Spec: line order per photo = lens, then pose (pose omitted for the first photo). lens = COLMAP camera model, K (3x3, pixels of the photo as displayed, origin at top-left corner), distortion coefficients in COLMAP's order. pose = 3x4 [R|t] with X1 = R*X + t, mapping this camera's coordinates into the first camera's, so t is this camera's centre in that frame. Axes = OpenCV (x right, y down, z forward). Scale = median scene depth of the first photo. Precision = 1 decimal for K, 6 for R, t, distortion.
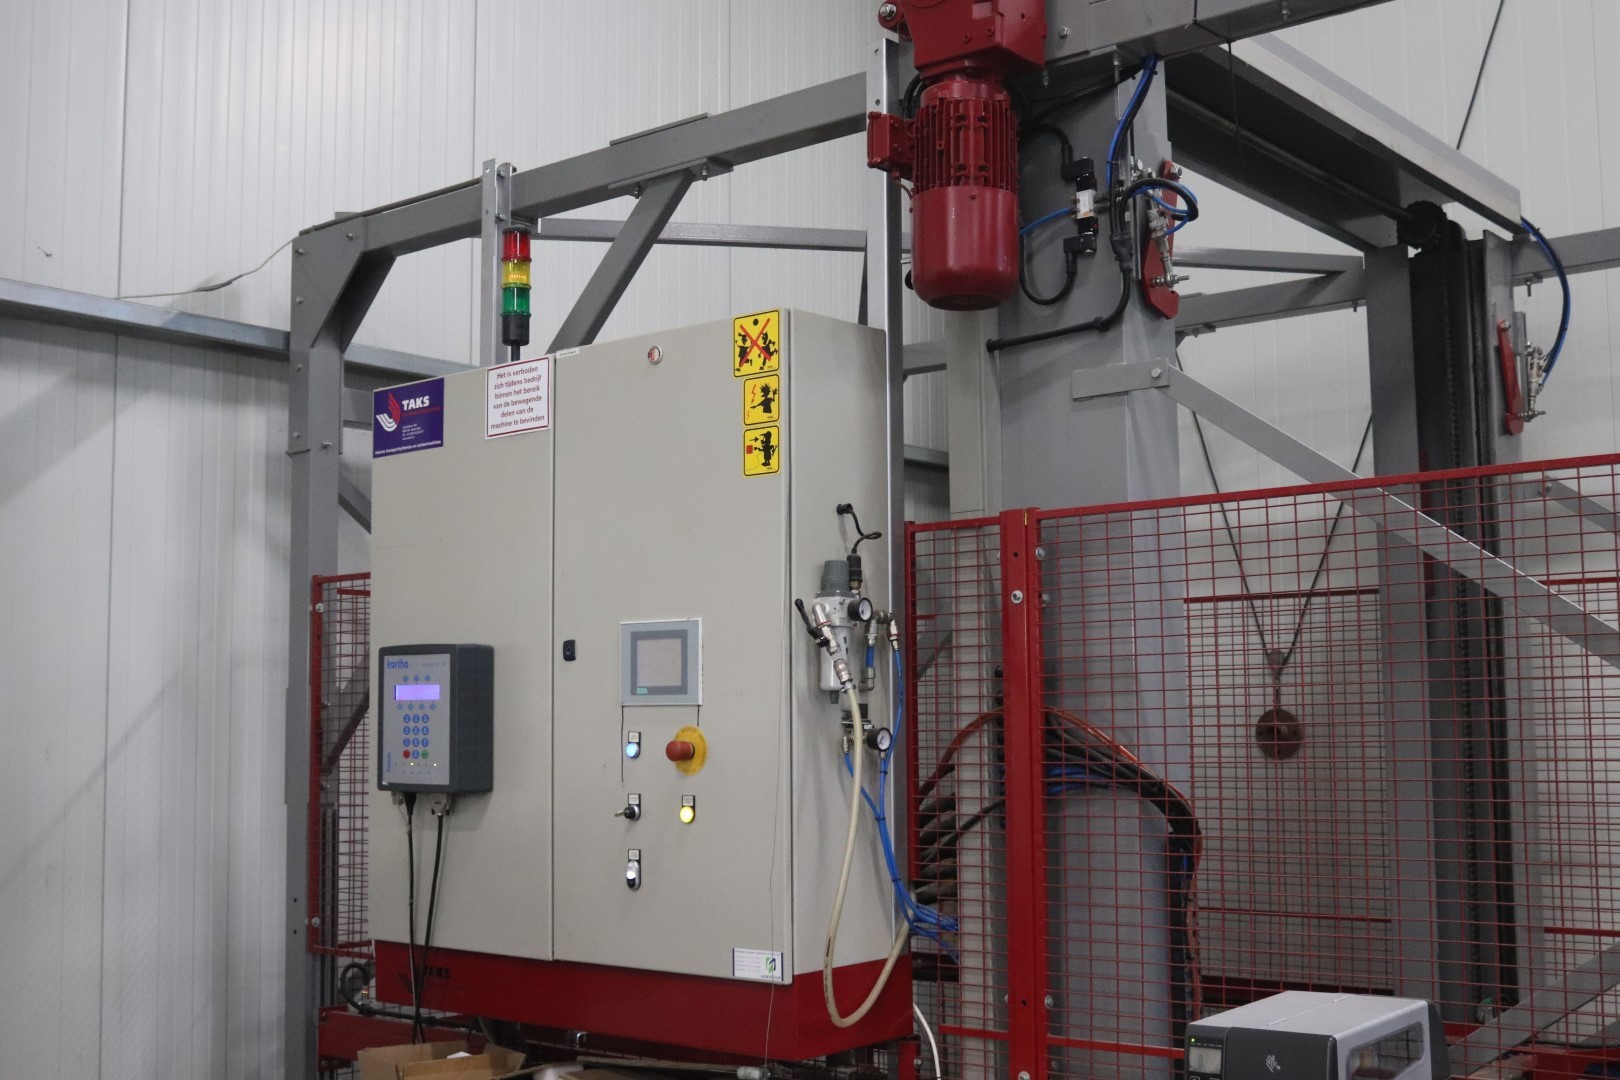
lens RADIAL K [[1798.1, 0, 793.2], [0, 1798.1, 597.0], [0, 0, 1]] dist [-0.064424, 0.000000]
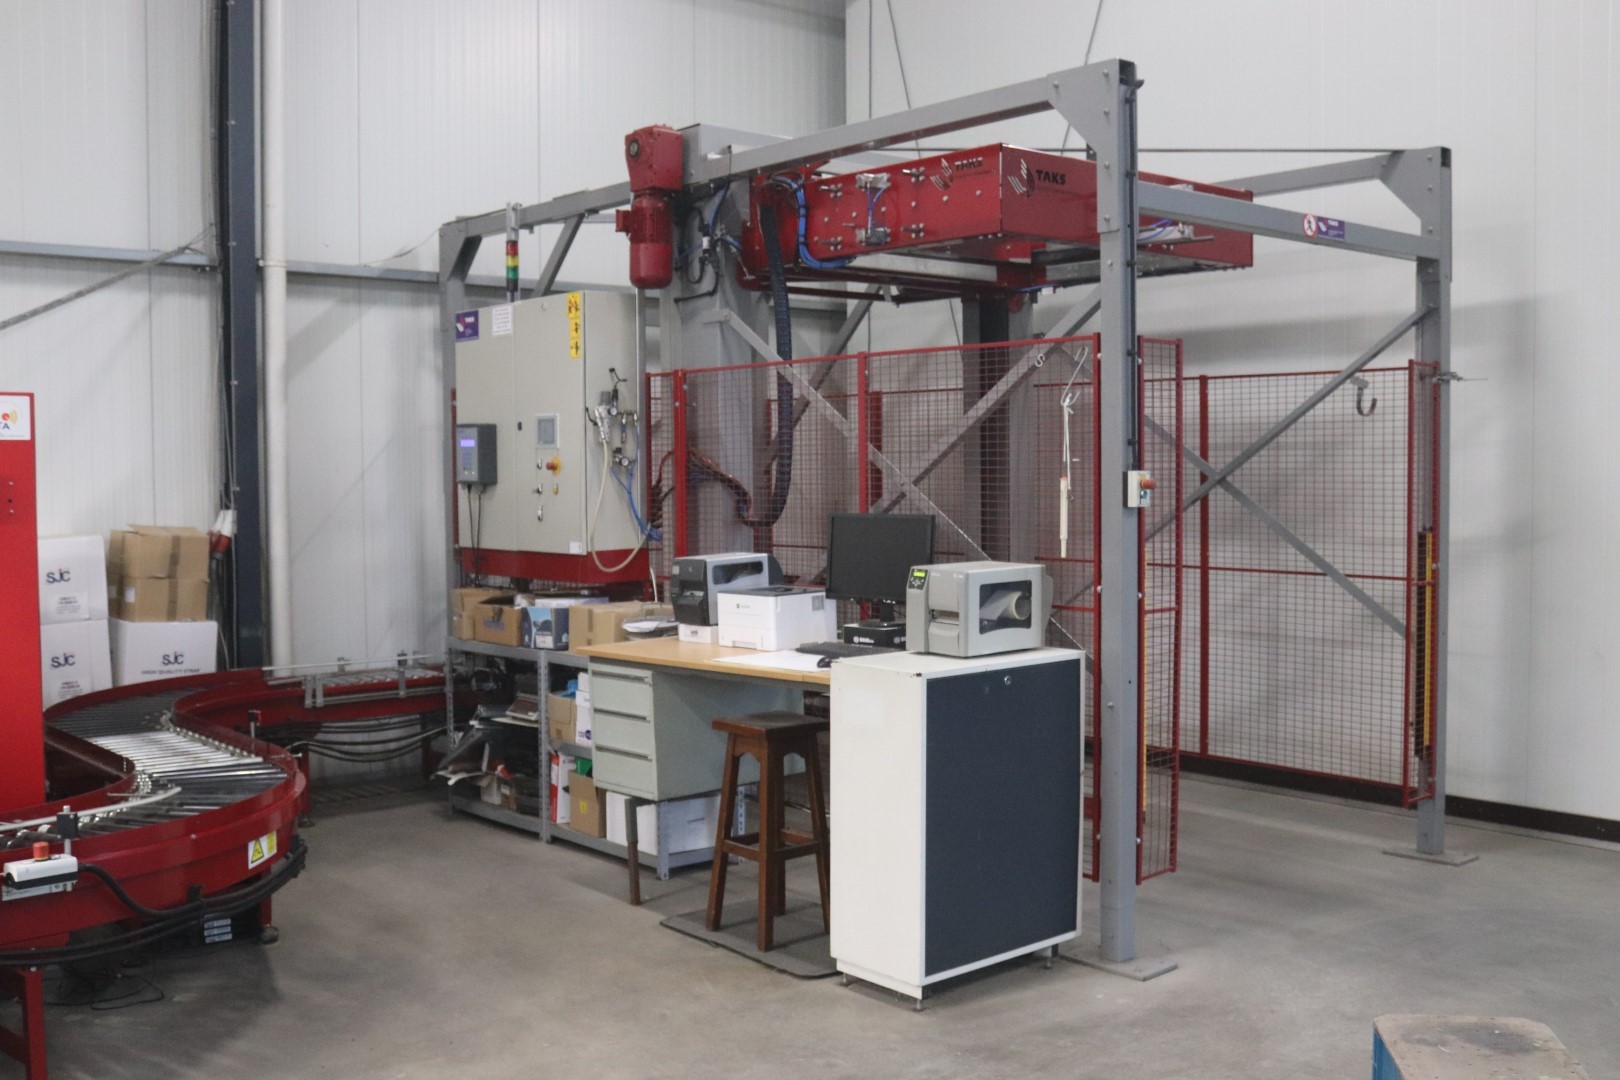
lens RADIAL K [[1602.1, 0, 809.5], [0, 1602.1, 540.6], [0, 0, 1]] dist [-0.081674, 0.000000]
pose [[0.985173, 0.008927, -0.171331, 0.627473], [0.011902, 0.992683, 0.120162, -0.070838], [0.171150, -0.120420, 0.977858, -1.066402]]
